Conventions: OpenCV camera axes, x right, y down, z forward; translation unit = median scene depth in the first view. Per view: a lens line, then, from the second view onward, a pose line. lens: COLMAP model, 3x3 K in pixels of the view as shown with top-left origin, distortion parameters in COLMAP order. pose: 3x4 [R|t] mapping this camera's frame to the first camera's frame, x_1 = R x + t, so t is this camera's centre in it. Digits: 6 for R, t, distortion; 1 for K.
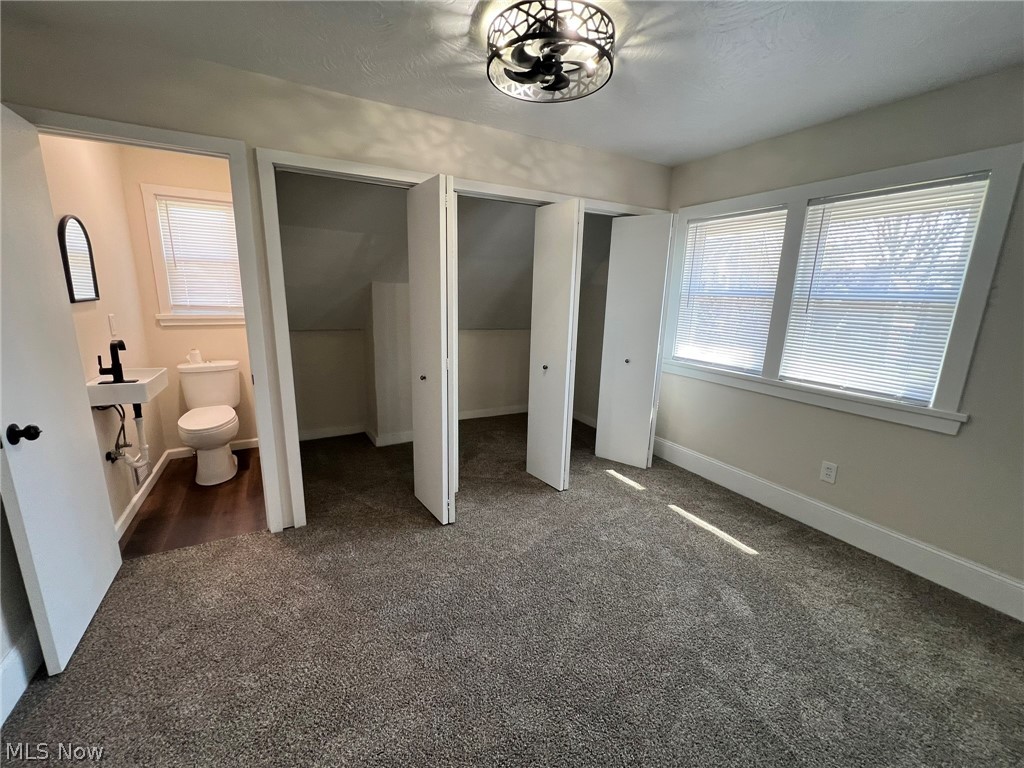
lens RADIAL K [[410.4, 0, 509.6], [0, 410.4, 380.2], [0, 0, 1]] dist [-0.000160, -0.000387]
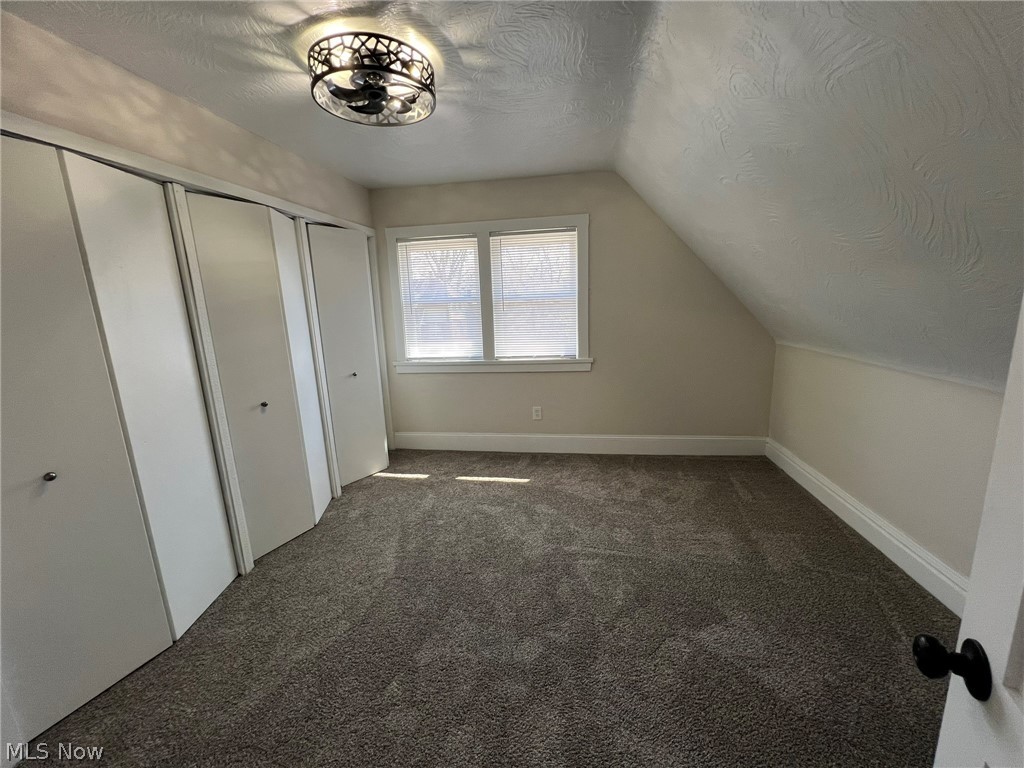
lens RADIAL K [[410.4, 0, 509.6], [0, 410.4, 380.2], [0, 0, 1]] dist [-0.000160, -0.000387]
pose [[0.610343, -0.199064, 0.766717, -0.430405], [0.218377, 0.972686, 0.078701, -0.036594], [-0.761441, 0.119398, 0.637143, 0.100375]]
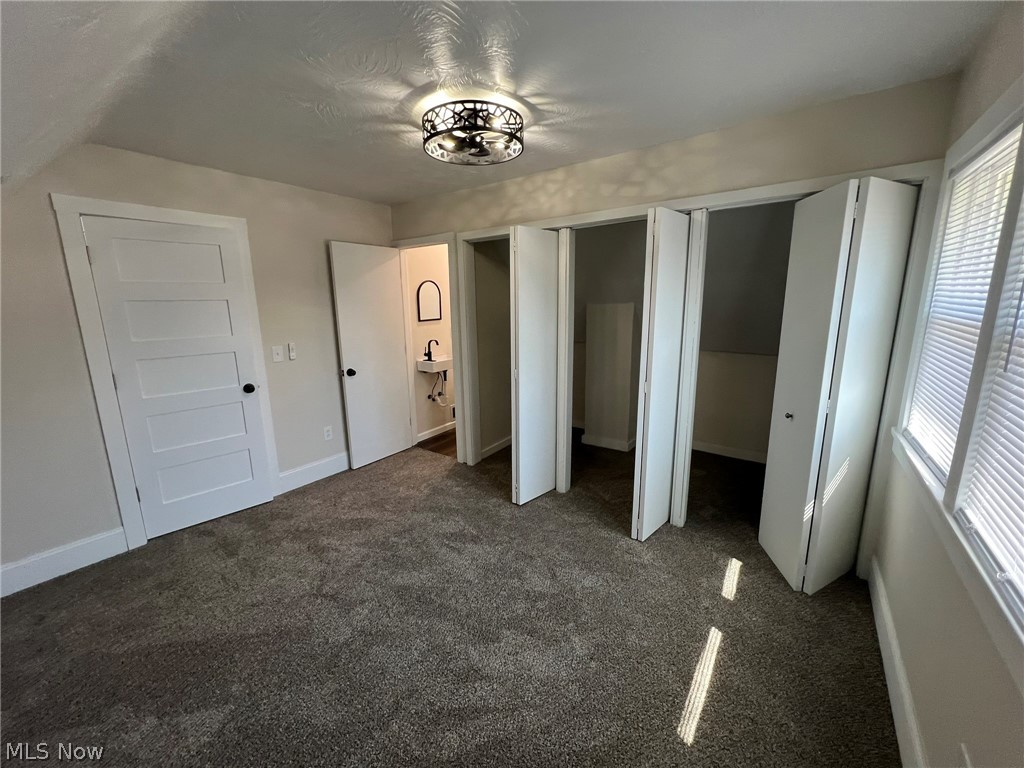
lens RADIAL K [[410.4, 0, 499.2], [0, 410.4, 379.8], [0, 0, 1]] dist [0.000031, -0.000016]
pose [[0.420985, 0.146981, -0.895080, 0.899691], [-0.158200, 0.983558, 0.087103, -0.118705], [0.893165, 0.104933, 0.437315, 0.391516]]
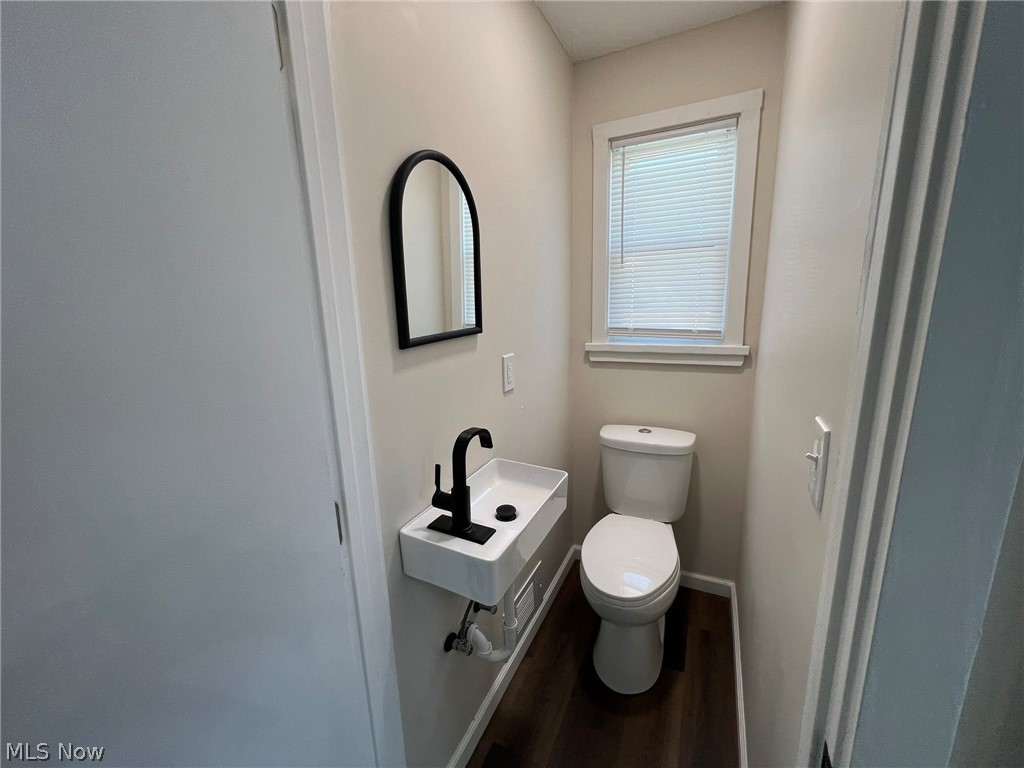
lens RADIAL K [[410.4, 0, 509.6], [0, 410.4, 380.2], [0, 0, 1]] dist [-0.000160, -0.000387]
pose [[0.570405, 0.121235, -0.812367, -0.530753], [-0.127082, 0.990163, 0.058538, -0.162024], [0.811473, 0.069847, 0.580201, 0.700717]]
